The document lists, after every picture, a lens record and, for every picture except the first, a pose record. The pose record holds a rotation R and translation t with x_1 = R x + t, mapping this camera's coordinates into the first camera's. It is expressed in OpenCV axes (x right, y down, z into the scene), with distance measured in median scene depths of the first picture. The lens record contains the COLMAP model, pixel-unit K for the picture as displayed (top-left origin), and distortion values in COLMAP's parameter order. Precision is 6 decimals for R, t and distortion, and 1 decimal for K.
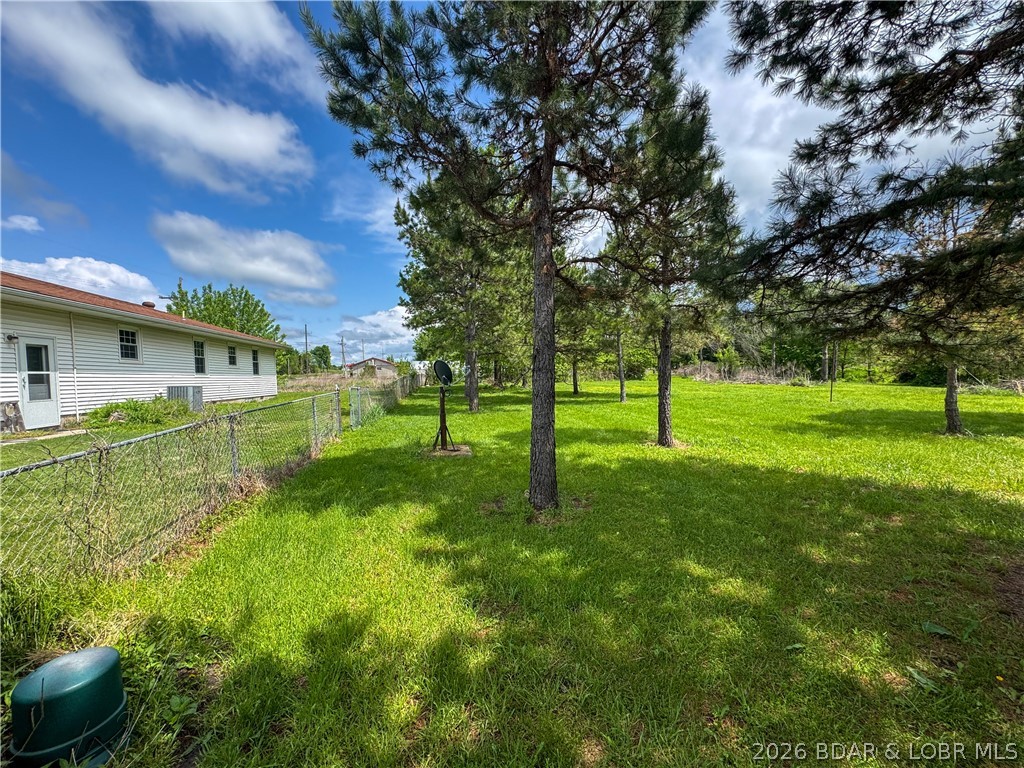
lens RADIAL K [[409.4, 0, 509.5], [0, 409.4, 393.3], [0, 0, 1]] dist [0.001024, -0.000291]
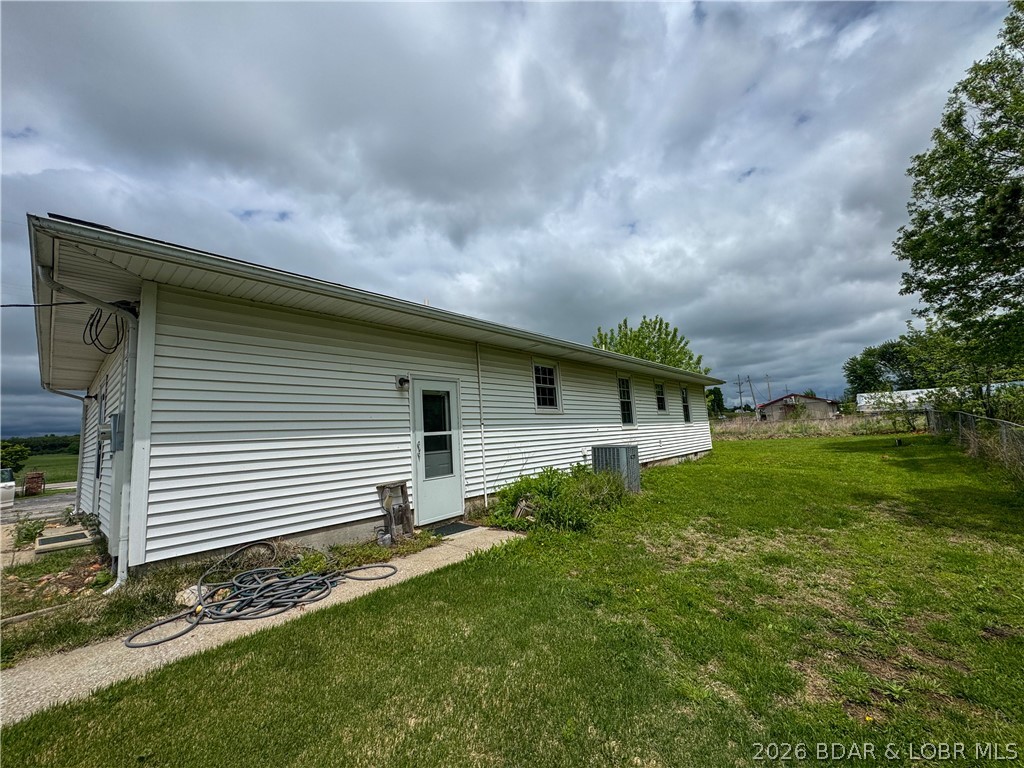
lens RADIAL K [[409.4, 0, 512.1], [0, 409.4, 388.7], [0, 0, 1]] dist [0.001024, -0.000291]
pose [[0.631345, -0.117337, -0.766573, -0.471491], [0.022061, 0.990804, -0.133491, -0.026123], [0.775188, 0.067368, 0.628128, 0.564441]]
